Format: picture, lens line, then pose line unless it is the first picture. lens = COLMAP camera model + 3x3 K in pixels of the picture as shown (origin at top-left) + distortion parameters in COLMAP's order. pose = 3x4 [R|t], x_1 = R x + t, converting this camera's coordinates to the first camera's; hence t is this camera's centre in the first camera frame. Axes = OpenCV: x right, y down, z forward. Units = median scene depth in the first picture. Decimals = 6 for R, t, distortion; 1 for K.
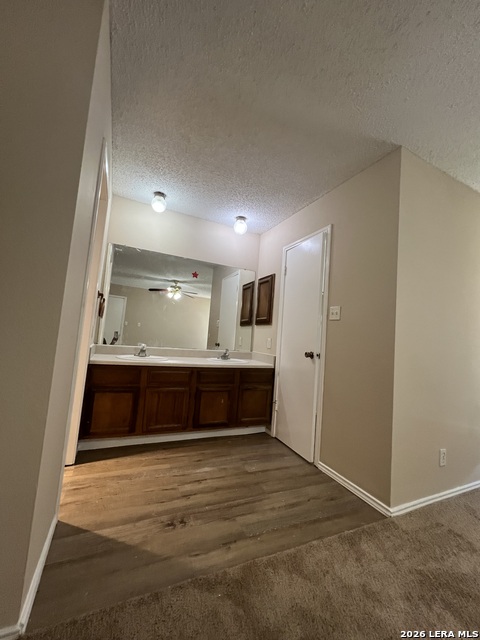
lens RADIAL K [[261.6, 0, 241.1], [0, 261.6, 319.4], [0, 0, 1]] dist [-0.003746, 0.001441]
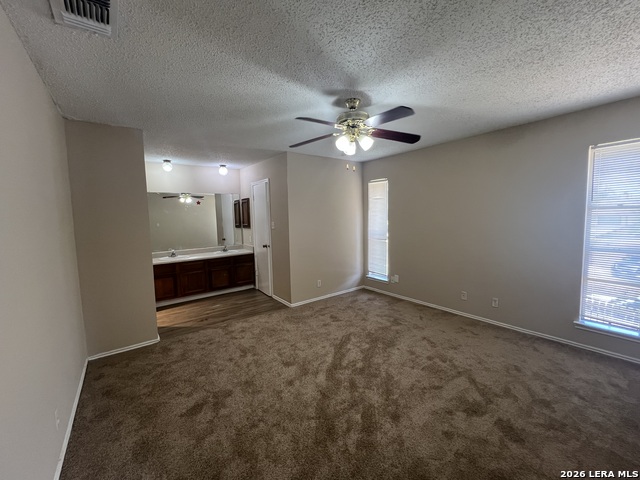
lens RADIAL K [[261.6, 0, 319.9], [0, 261.6, 240.6], [0, 0, 1]] dist [-0.003746, 0.001441]
pose [[0.974891, -0.115850, 0.190173, 0.261913], [0.079601, 0.978888, 0.188259, -0.219792], [-0.207968, -0.168394, 0.963531, -0.885990]]
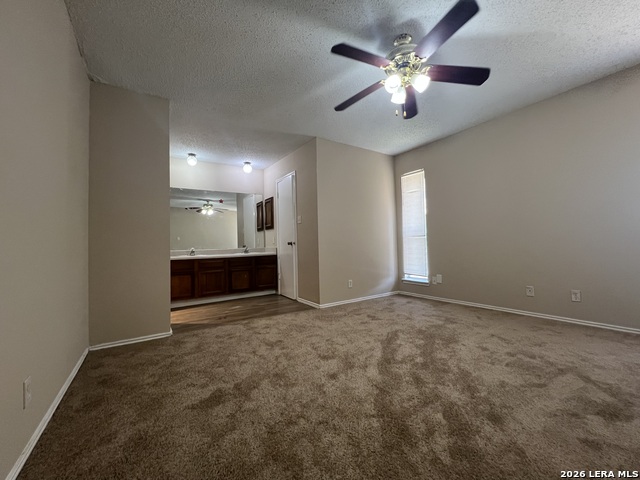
lens RADIAL K [[261.6, 0, 319.8], [0, 261.6, 240.2], [0, 0, 1]] dist [-0.003746, 0.001441]
pose [[0.984742, -0.096929, 0.144527, 0.181302], [0.087688, 0.993755, 0.069012, 0.004446], [-0.150313, -0.055286, 0.987091, -0.740985]]
